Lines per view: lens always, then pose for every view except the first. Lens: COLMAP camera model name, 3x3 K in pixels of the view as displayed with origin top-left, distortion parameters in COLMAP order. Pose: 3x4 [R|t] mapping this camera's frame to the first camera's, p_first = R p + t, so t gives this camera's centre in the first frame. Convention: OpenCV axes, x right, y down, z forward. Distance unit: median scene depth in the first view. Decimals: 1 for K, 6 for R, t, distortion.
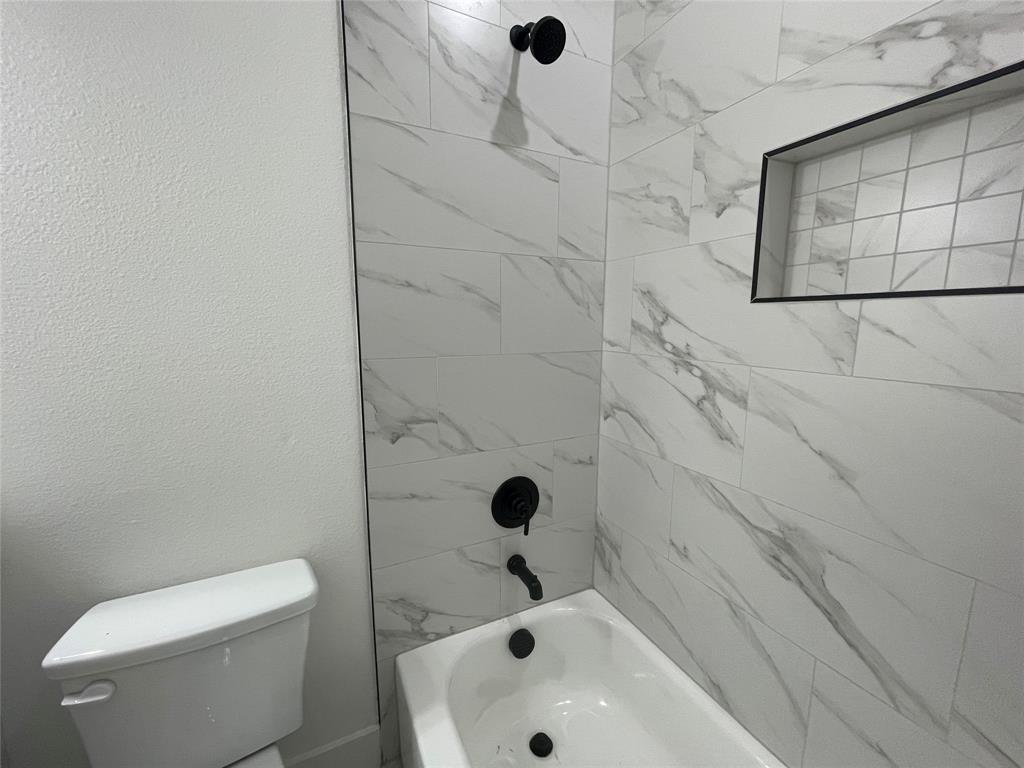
lens RADIAL K [[420.0, 0, 508.2], [0, 420.0, 383.5], [0, 0, 1]] dist [-0.005577, 0.000575]
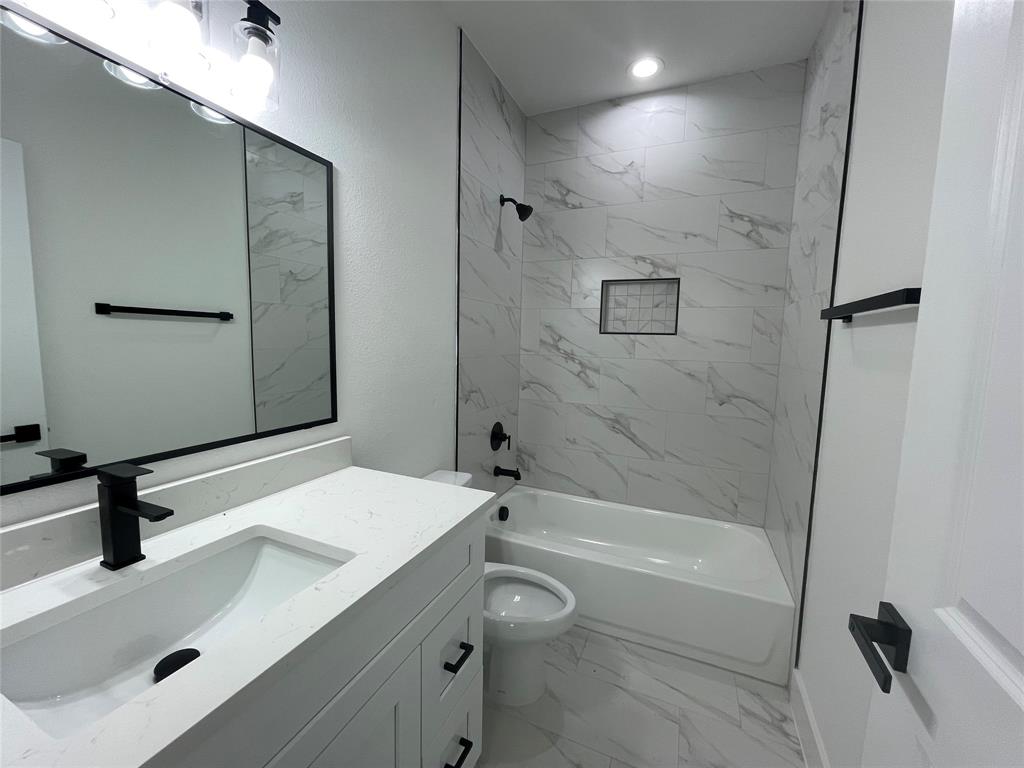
lens RADIAL K [[420.0, 0, 516.4], [0, 420.0, 382.6], [0, 0, 1]] dist [-0.005577, 0.000575]
pose [[0.756428, -0.054811, 0.651776, -1.377395], [0.075485, 0.997140, -0.003751, 0.076210], [-0.649706, 0.052037, 0.758402, -0.581631]]
